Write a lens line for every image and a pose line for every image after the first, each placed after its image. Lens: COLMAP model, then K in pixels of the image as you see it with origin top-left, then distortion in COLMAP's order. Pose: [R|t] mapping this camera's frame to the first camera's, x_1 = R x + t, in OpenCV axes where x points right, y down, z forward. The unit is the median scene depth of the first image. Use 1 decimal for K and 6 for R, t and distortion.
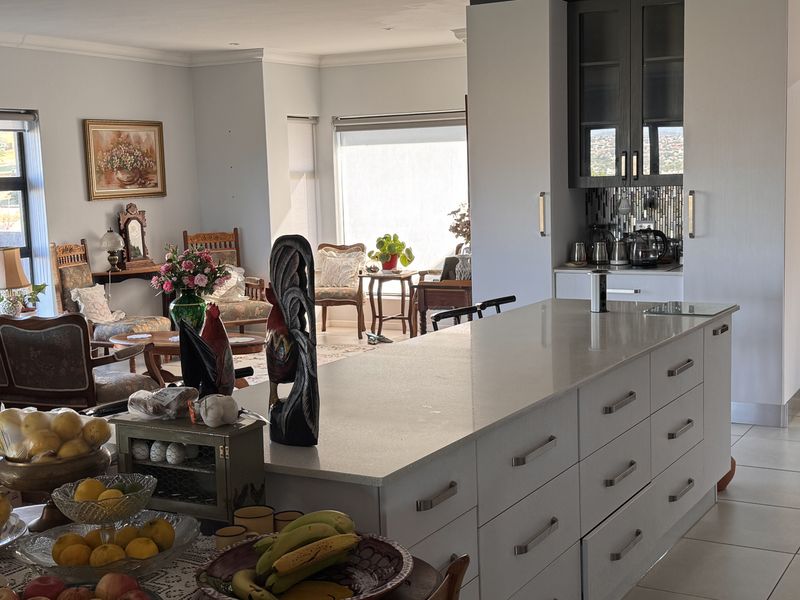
lens RADIAL K [[1097.7, 0, 402.6], [0, 1097.7, 300.5], [0, 0, 1]] dist [0.127527, 0.000000]
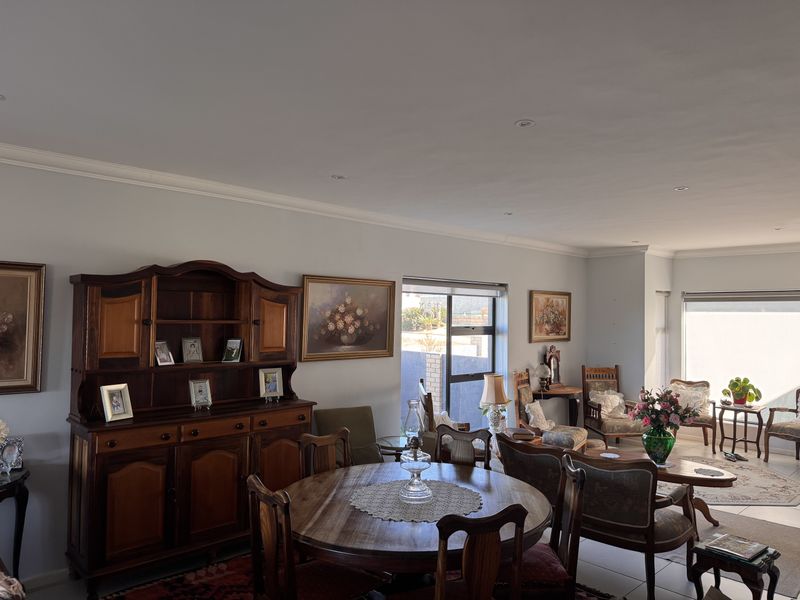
lens RADIAL K [[570.1, 0, 398.7], [0, 570.1, 297.1], [0, 0, 1]] dist [-0.000177, -0.005132]
pose [[0.948216, 0.031006, -0.316110, -0.198220], [-0.078419, 0.987268, -0.138390, -0.028925], [0.307795, 0.156013, 0.938575, 0.197140]]
